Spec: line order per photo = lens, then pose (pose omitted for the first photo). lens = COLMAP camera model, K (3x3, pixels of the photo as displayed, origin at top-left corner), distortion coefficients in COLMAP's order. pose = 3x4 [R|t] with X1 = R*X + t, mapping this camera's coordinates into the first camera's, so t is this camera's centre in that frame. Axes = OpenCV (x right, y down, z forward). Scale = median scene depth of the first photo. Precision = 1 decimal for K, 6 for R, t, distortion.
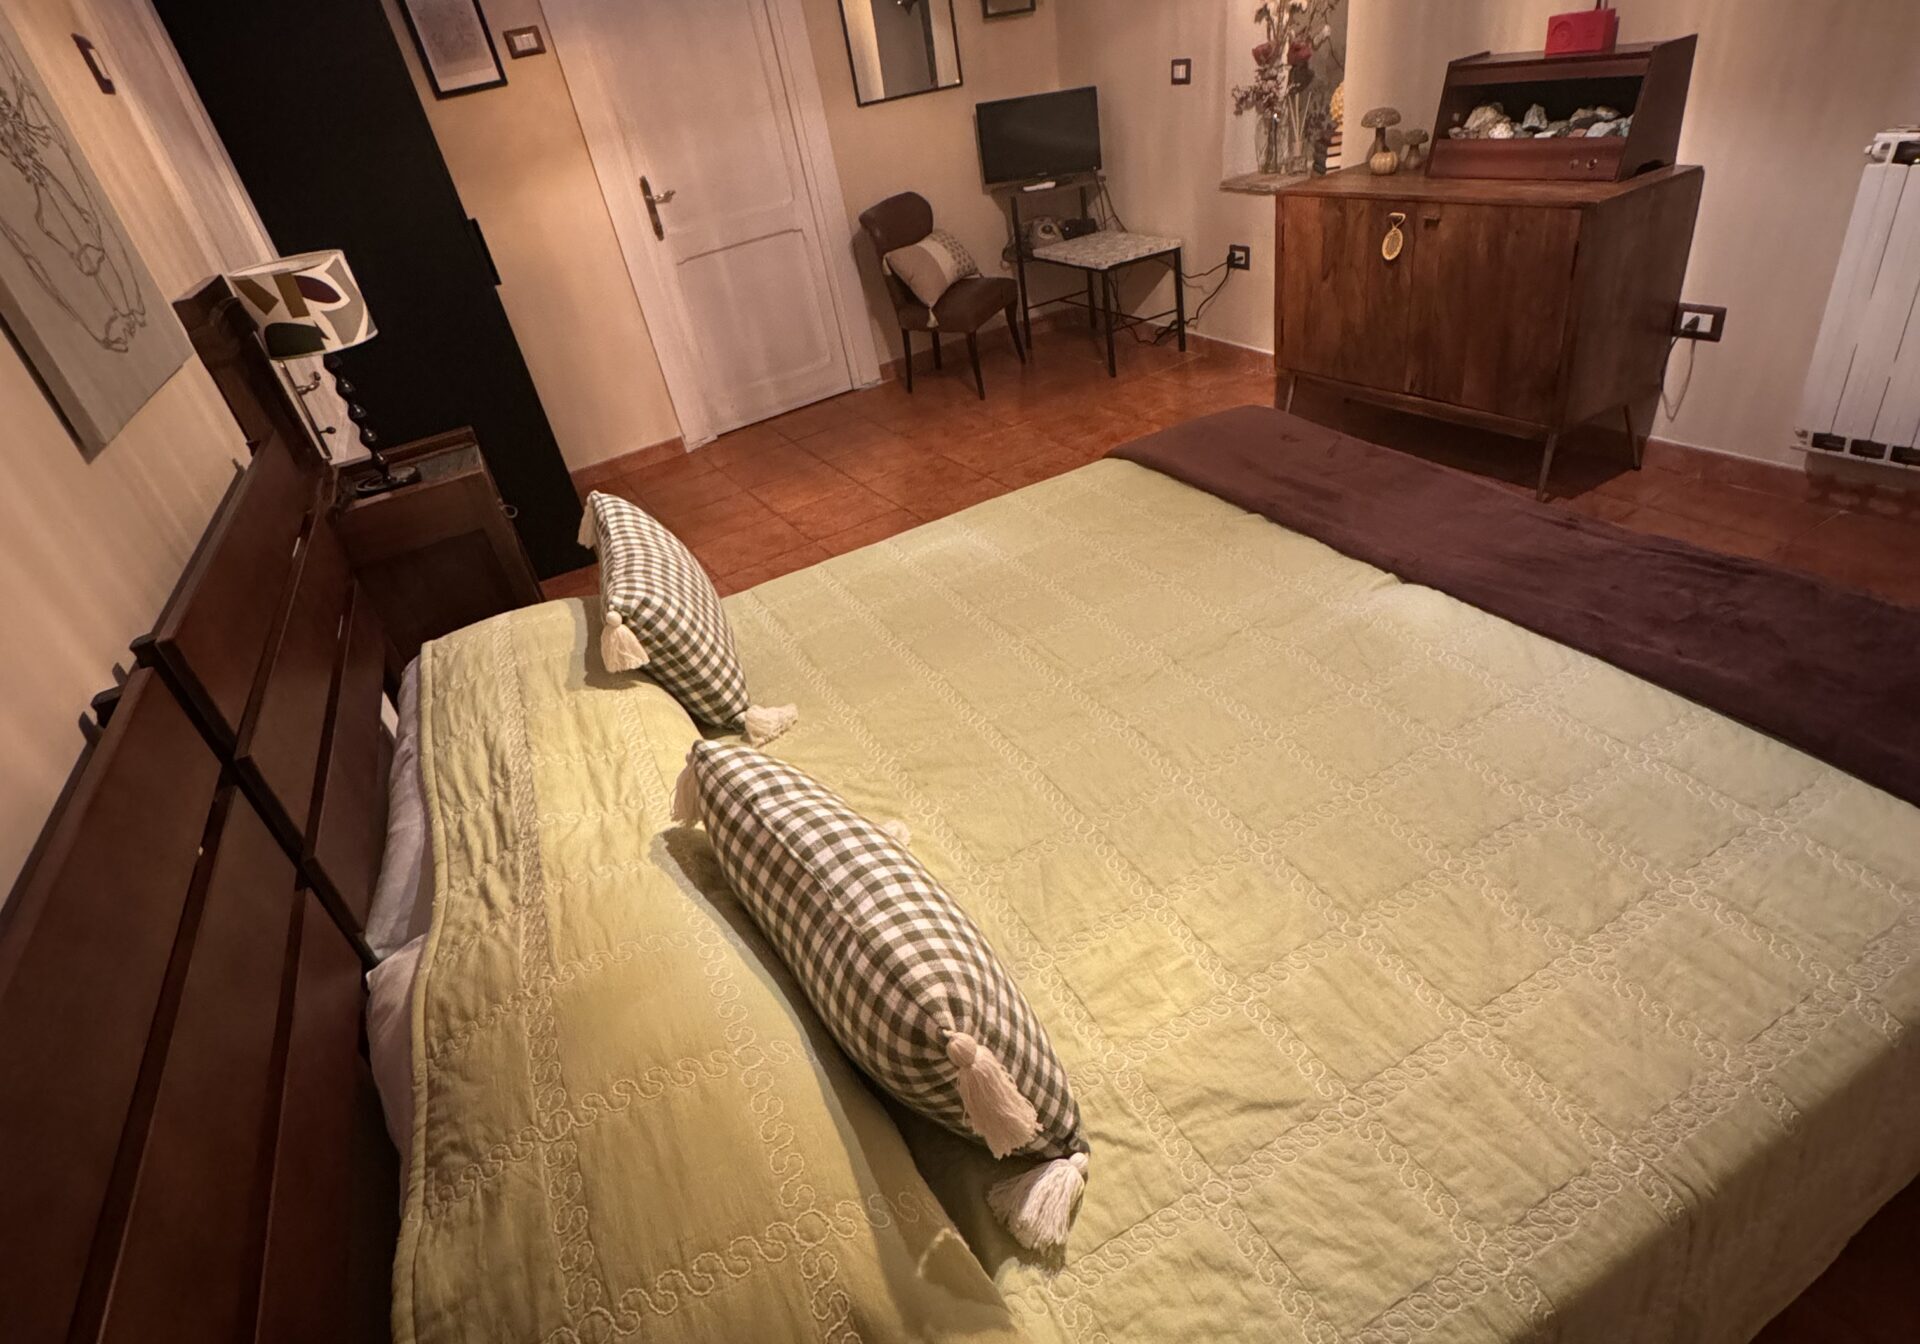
lens RADIAL K [[1025.0, 0, 961.4], [0, 1025.0, 672.9], [0, 0, 1]] dist [-0.001998, 0.002048]
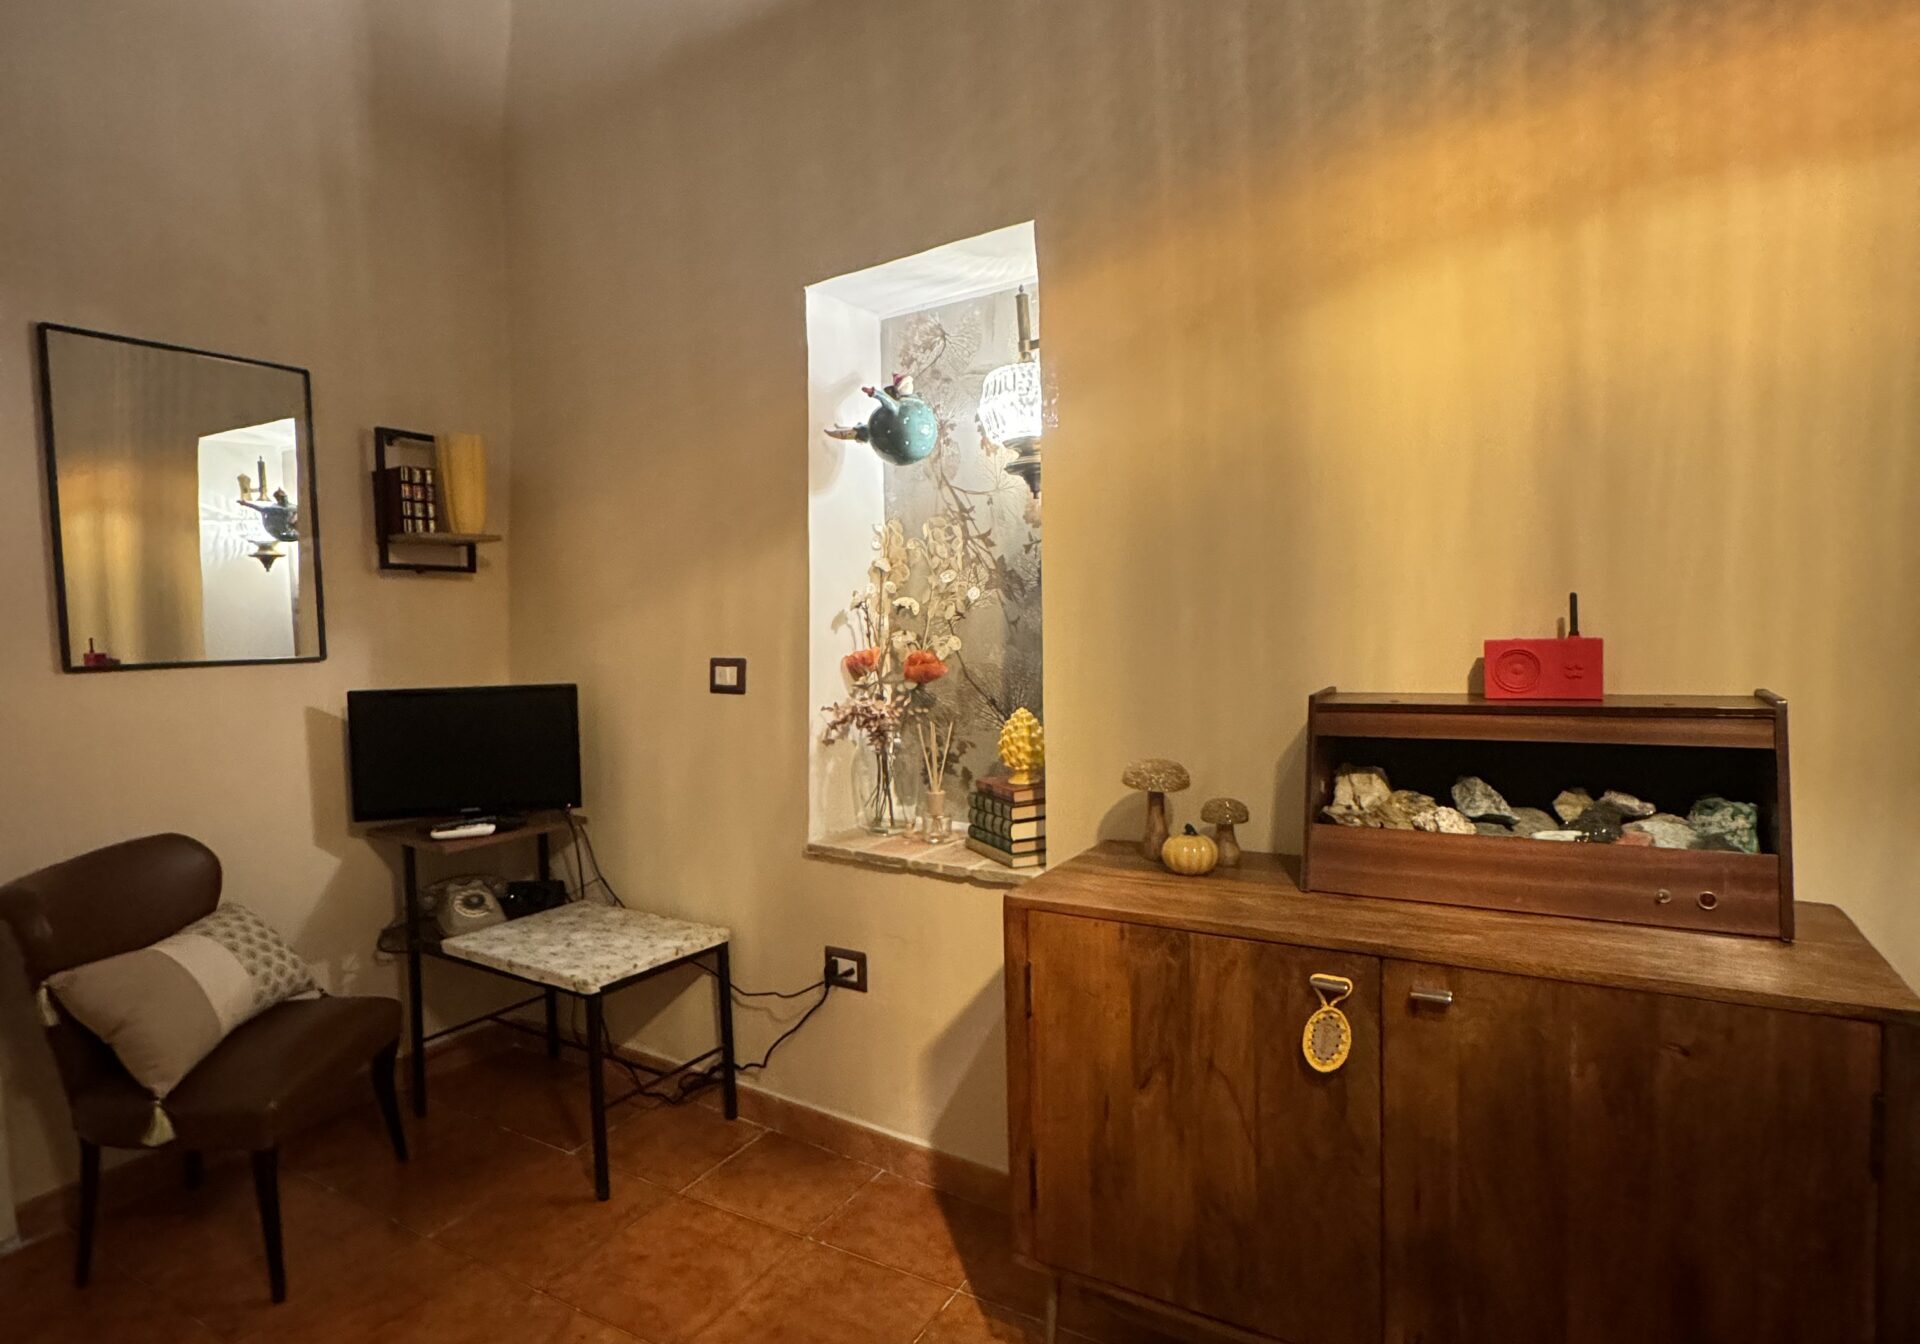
lens RADIAL K [[1025.0, 0, 961.4], [0, 1025.0, 672.9], [0, 0, 1]] dist [-0.001998, 0.002048]
pose [[0.866705, 0.106041, 0.487419, 0.031715], [0.168739, 0.857211, -0.486535, -0.244269], [-0.469414, 0.503929, 0.725056, 0.448936]]
